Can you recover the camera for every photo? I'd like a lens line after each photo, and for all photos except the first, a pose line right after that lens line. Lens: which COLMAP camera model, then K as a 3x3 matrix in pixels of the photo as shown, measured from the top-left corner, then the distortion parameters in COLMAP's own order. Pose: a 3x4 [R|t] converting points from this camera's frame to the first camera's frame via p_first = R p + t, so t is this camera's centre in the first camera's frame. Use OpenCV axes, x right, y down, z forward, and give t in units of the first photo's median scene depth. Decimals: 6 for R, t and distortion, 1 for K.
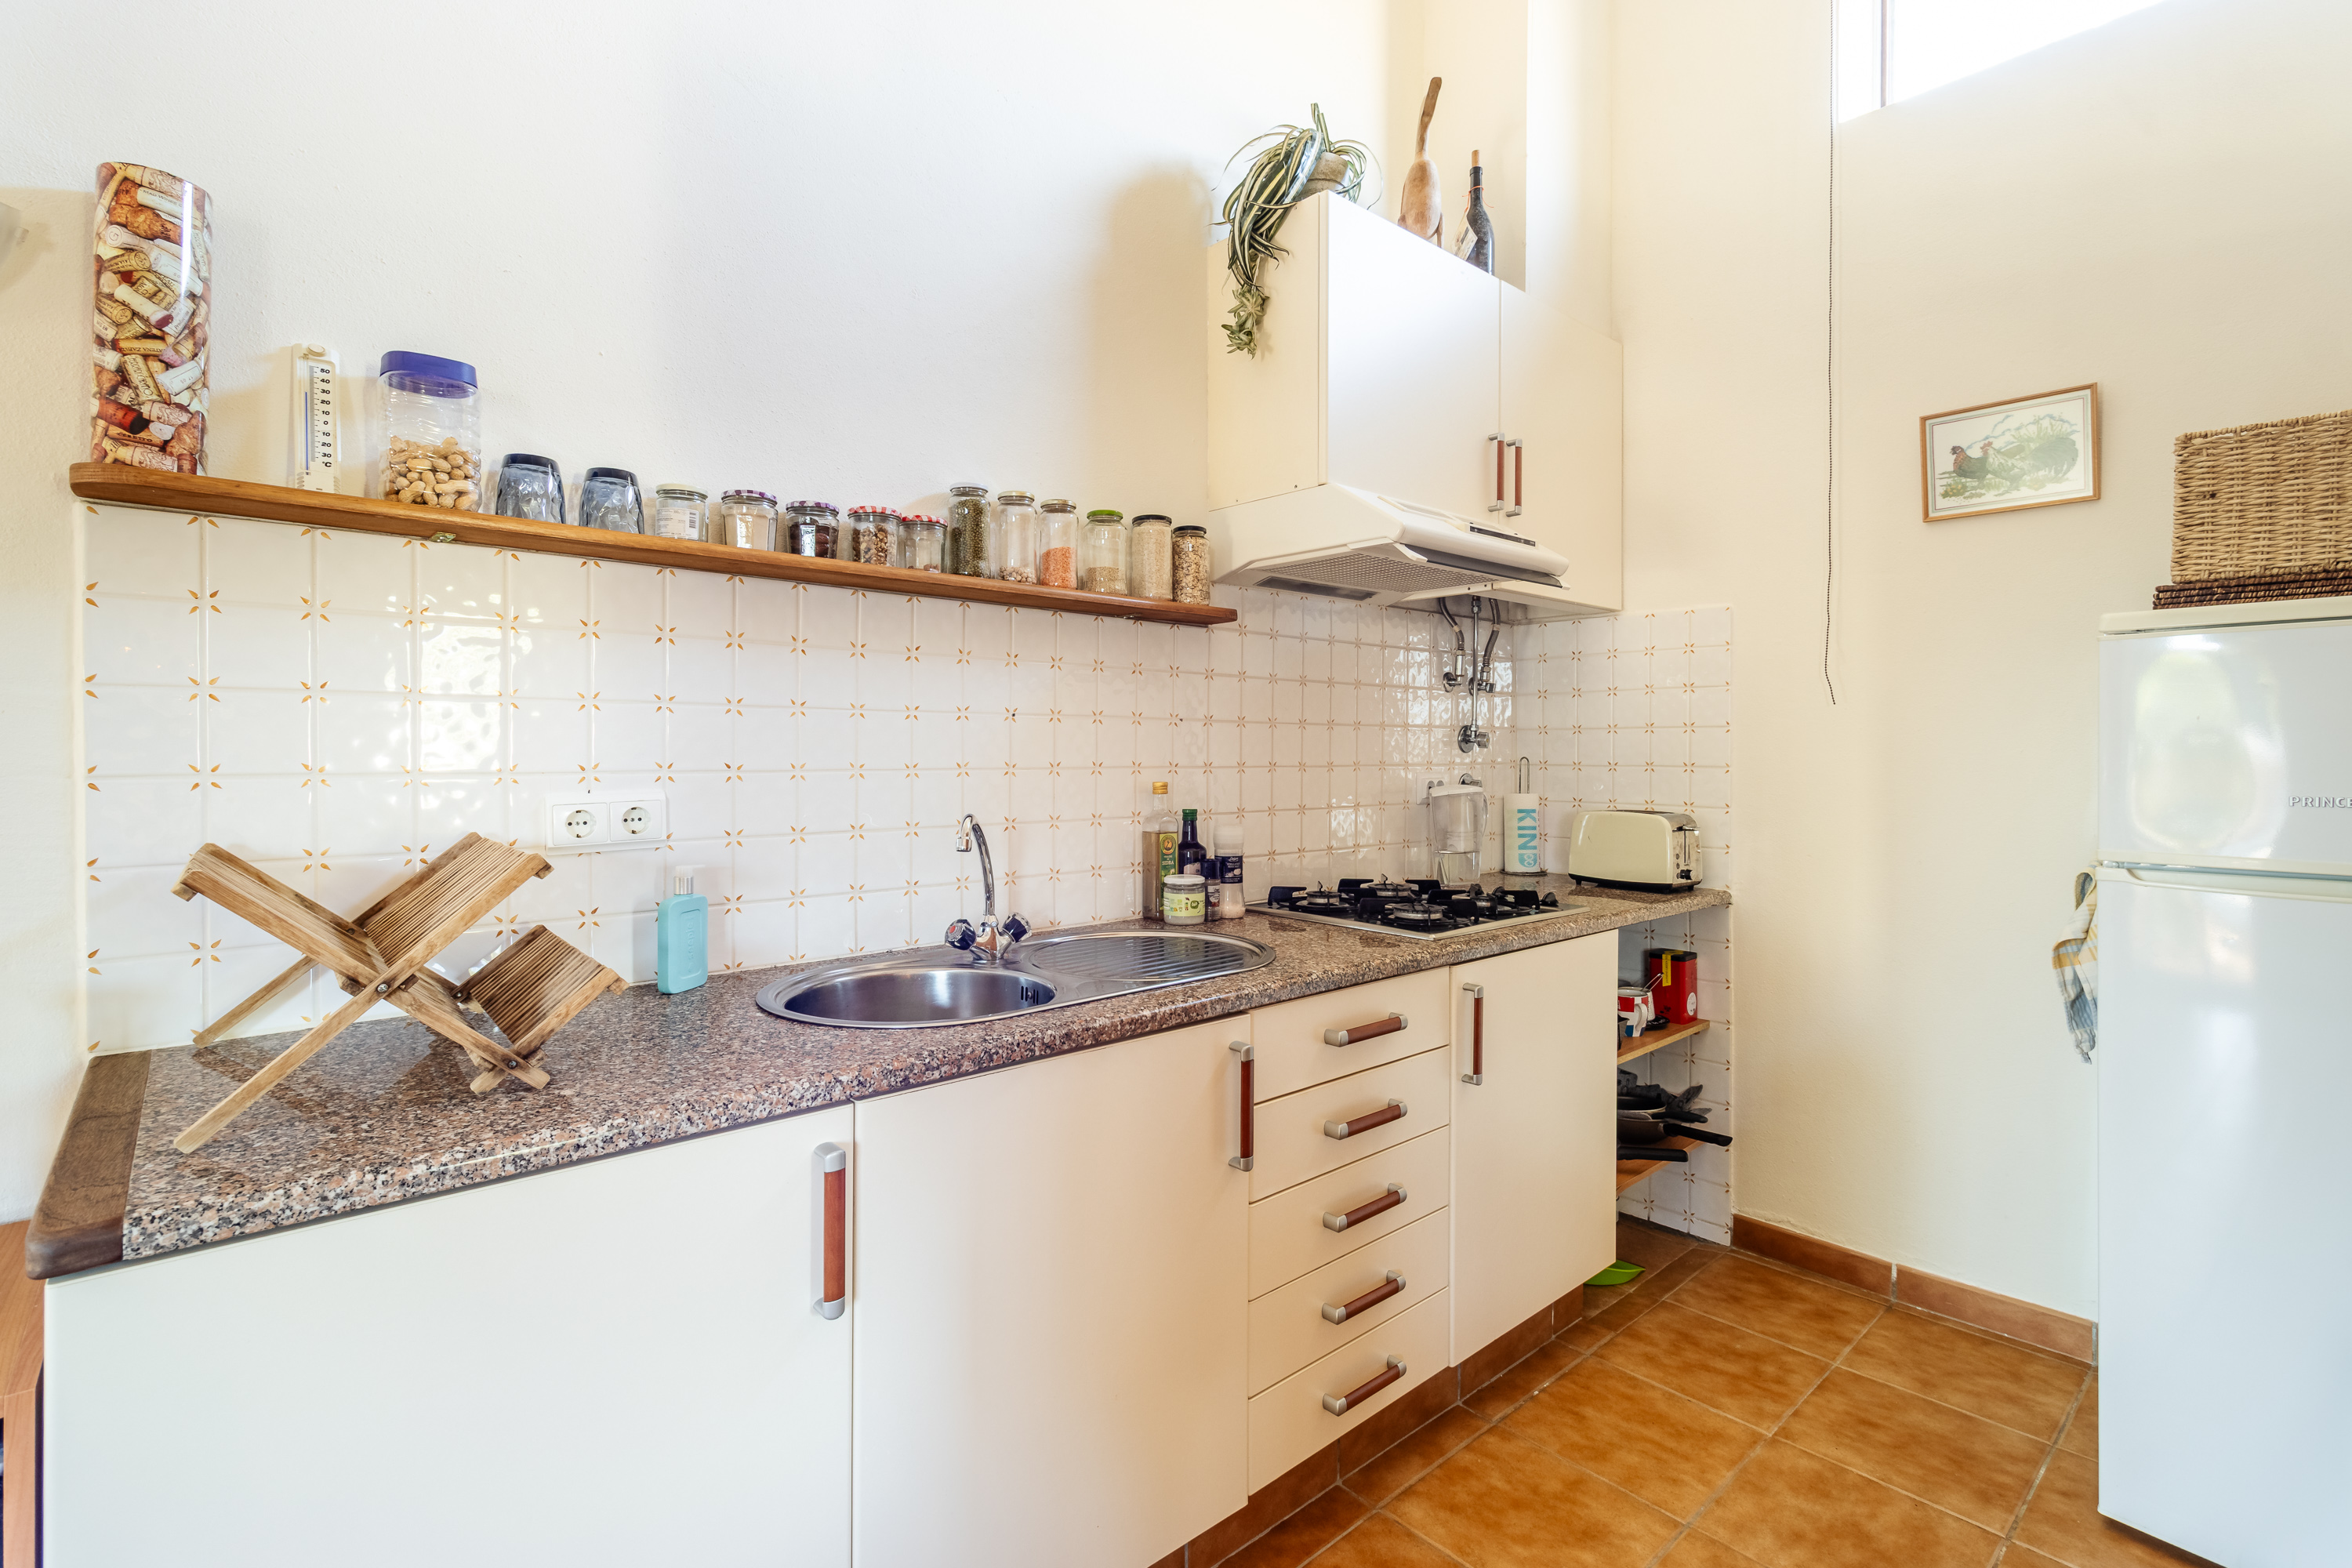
lens RADIAL K [[1083.9, 0, 1156.3], [0, 1083.9, 749.9], [0, 0, 1]] dist [0.003695, -0.001312]
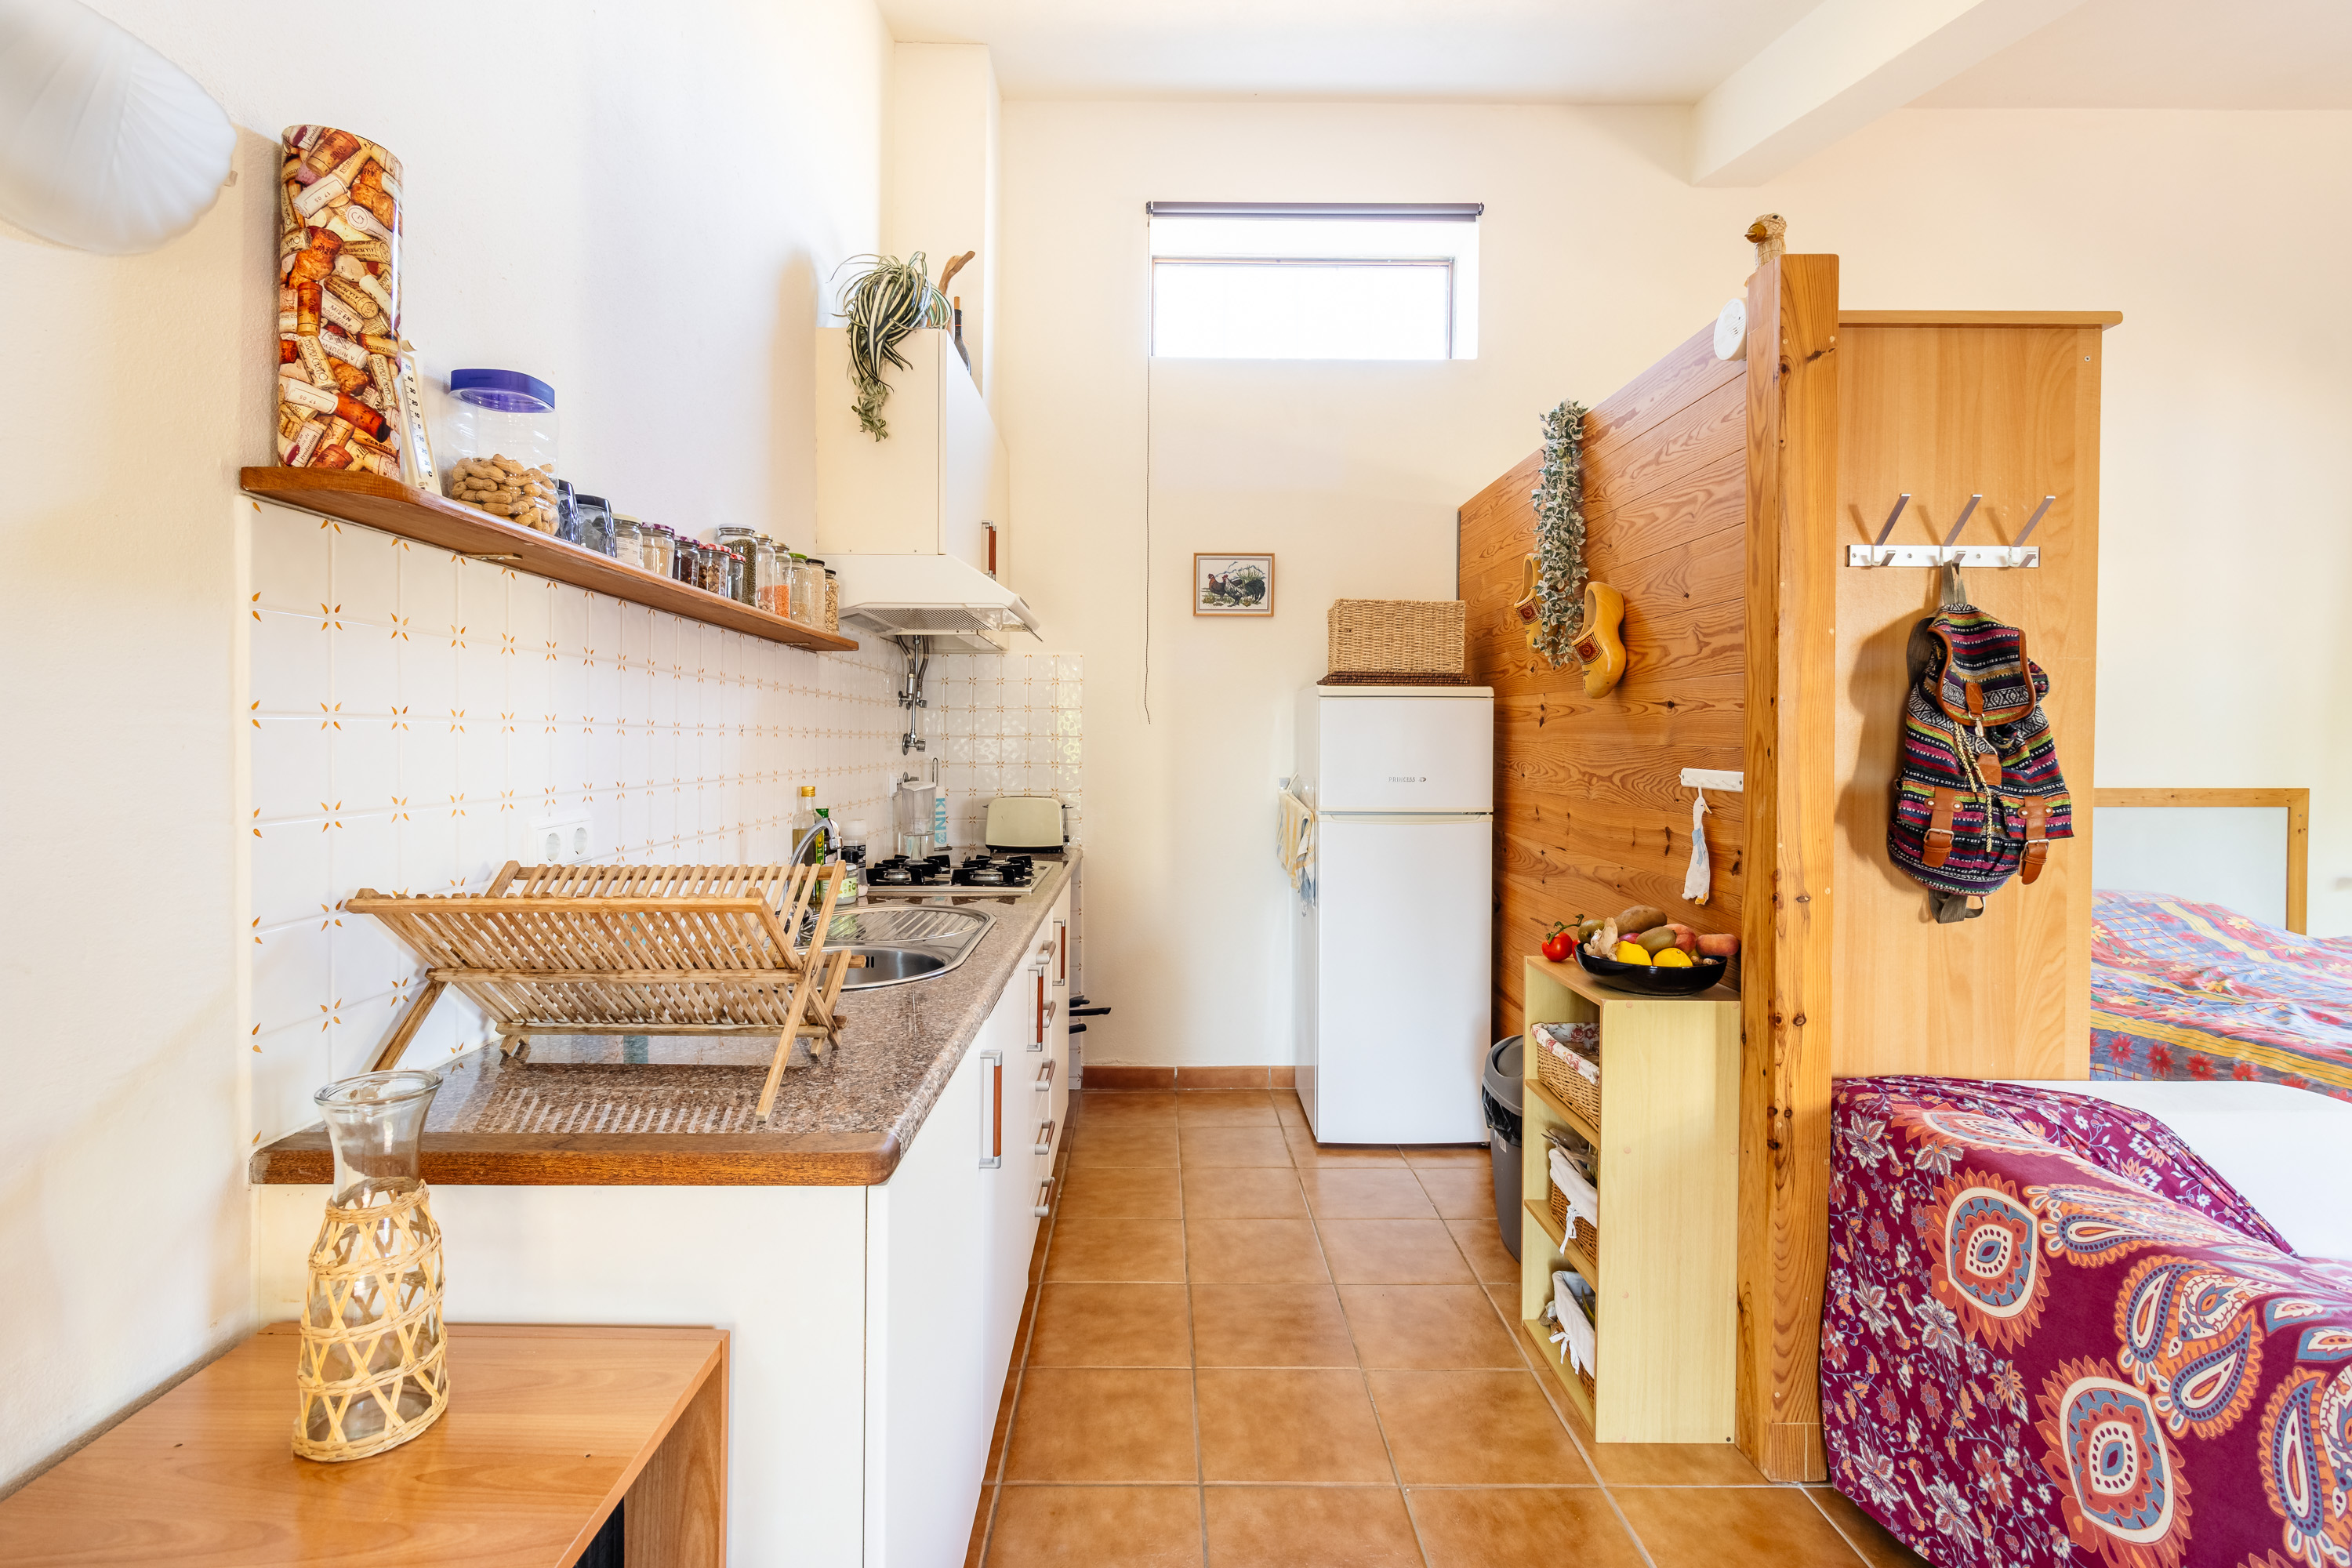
lens RADIAL K [[1083.9, 0, 1179.9], [0, 1083.9, 747.6], [0, 0, 1]] dist [0.003695, -0.001312]
pose [[0.641437, -0.003826, 0.767166, -0.811808], [-0.003356, 0.999964, 0.007793, -0.029036], [-0.767168, -0.007573, 0.641401, -0.068819]]
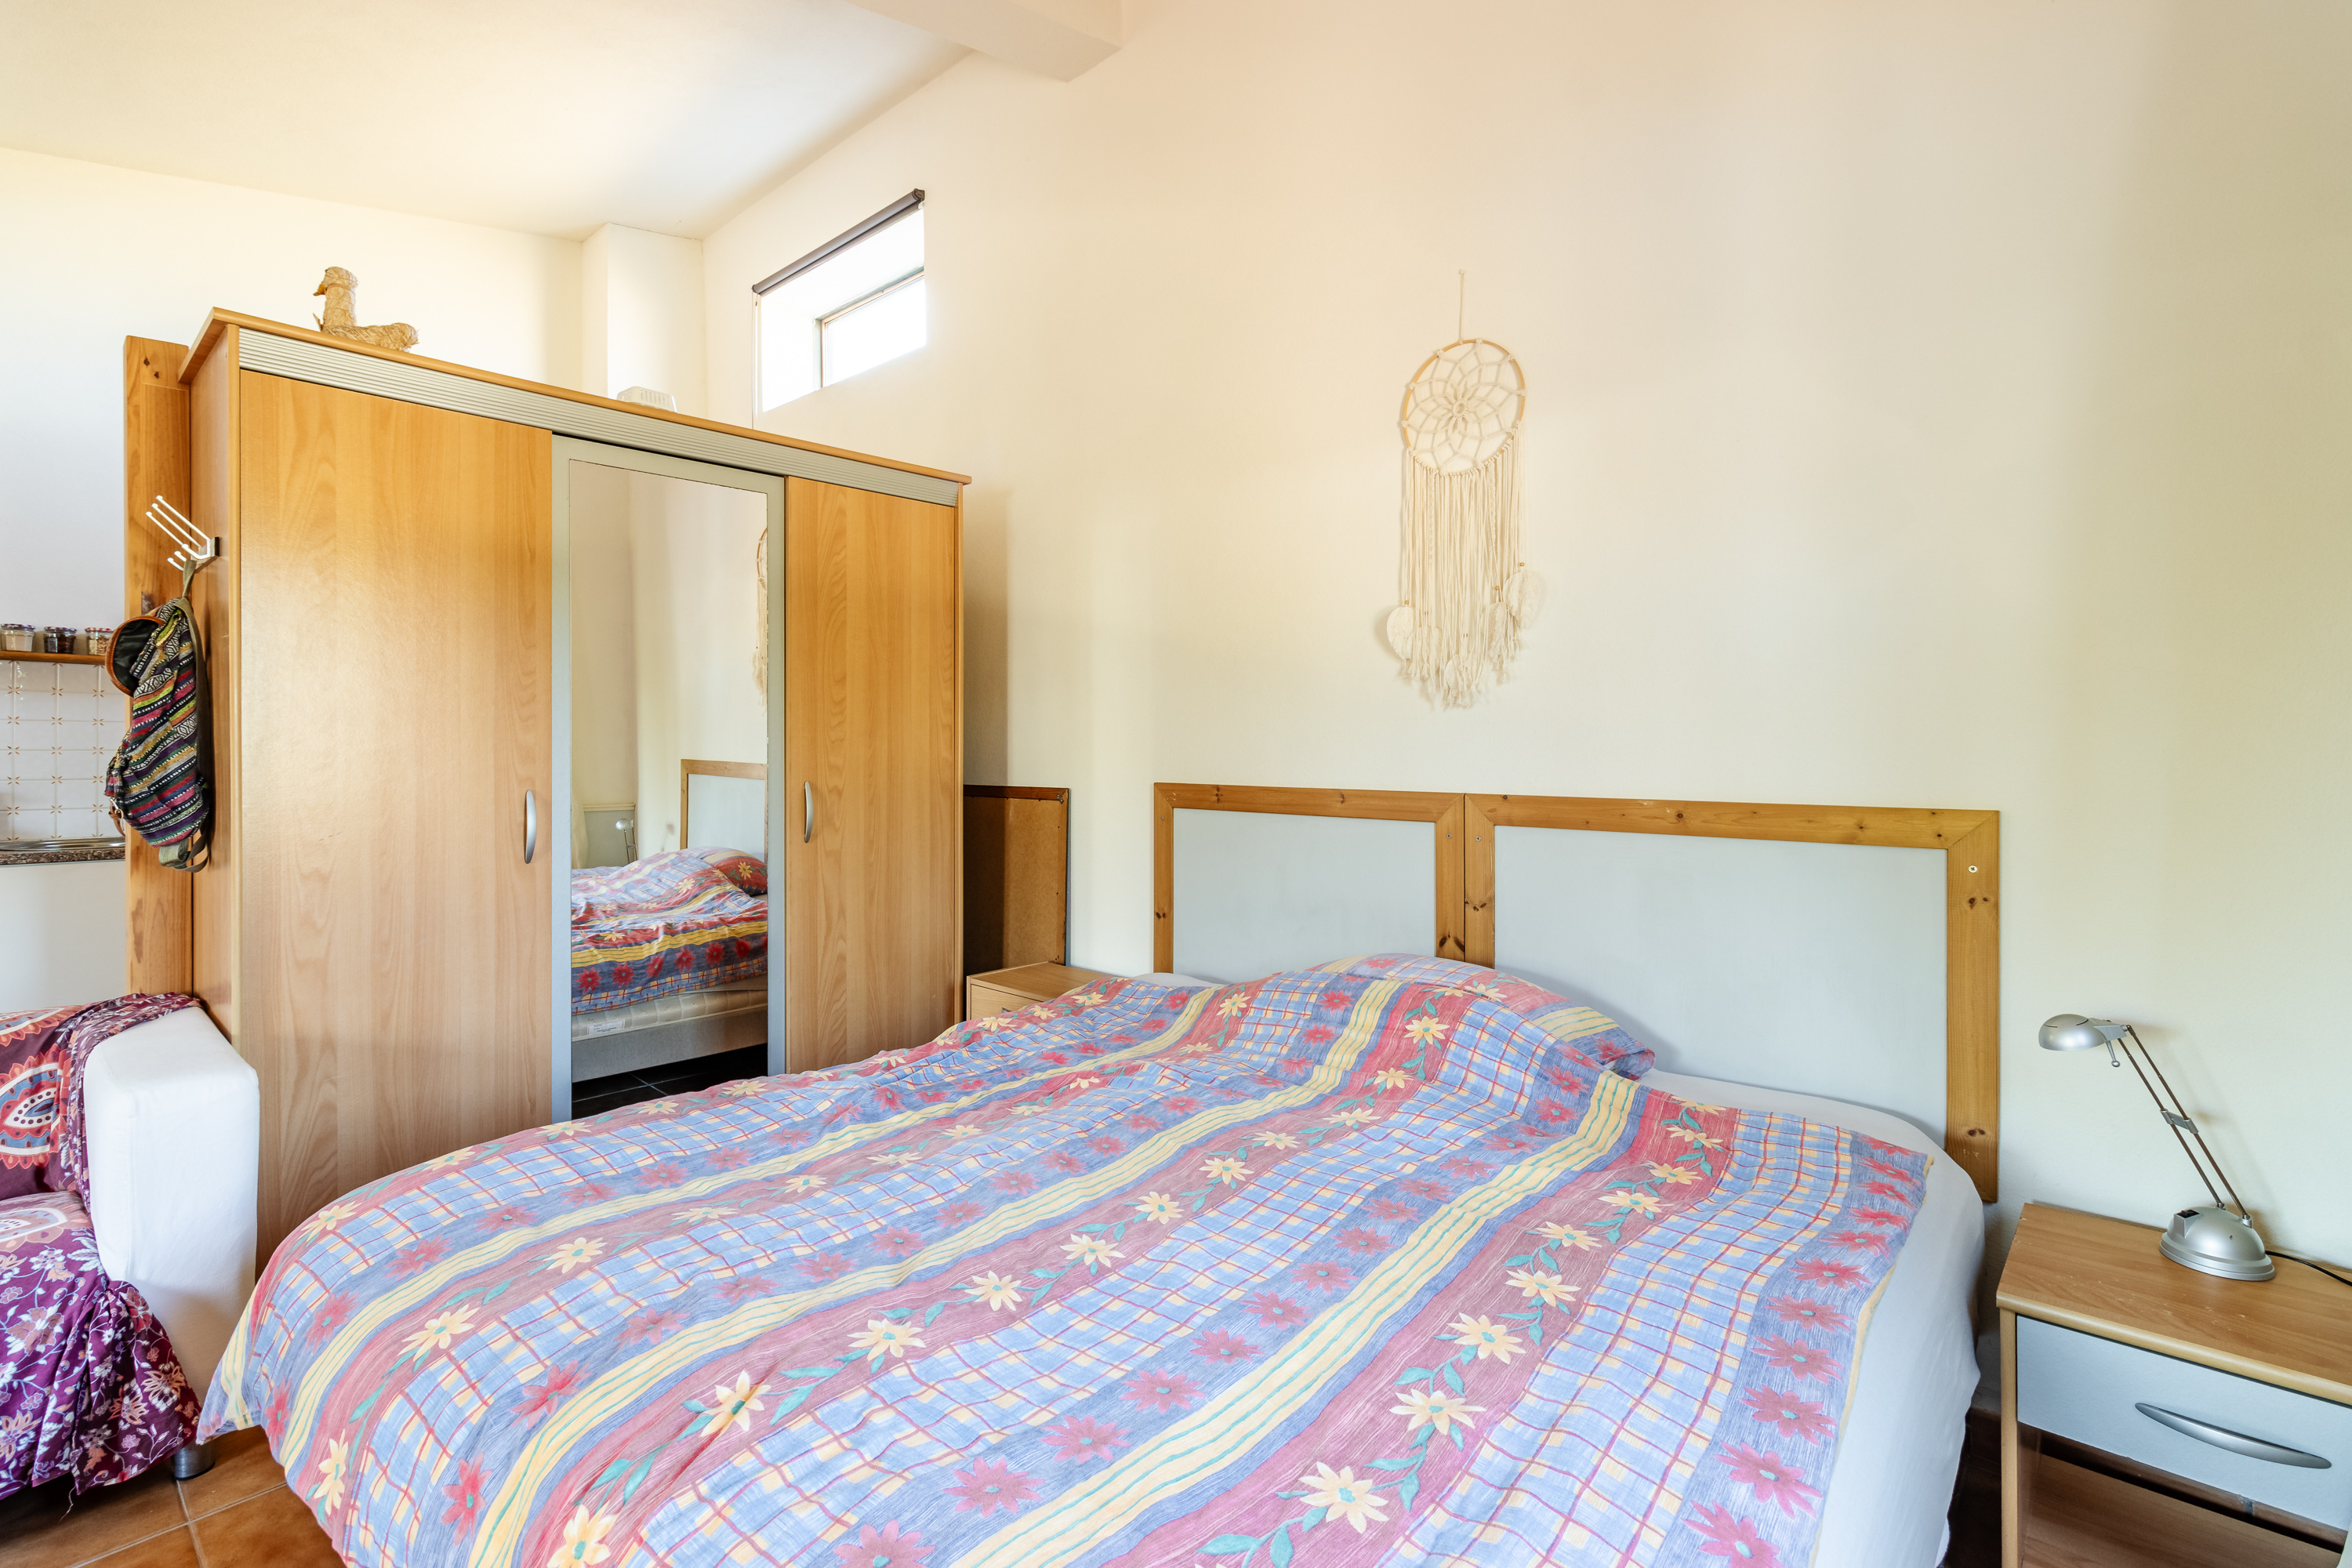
lens RADIAL K [[1083.9, 0, 1166.6], [0, 1083.9, 736.2], [0, 0, 1]] dist [0.003695, -0.001312]
pose [[0.992677, 0.004445, 0.120714, 1.607409], [-0.003192, 0.999939, -0.010568, 0.007863], [-0.120753, 0.010105, 0.992631, -1.417196]]
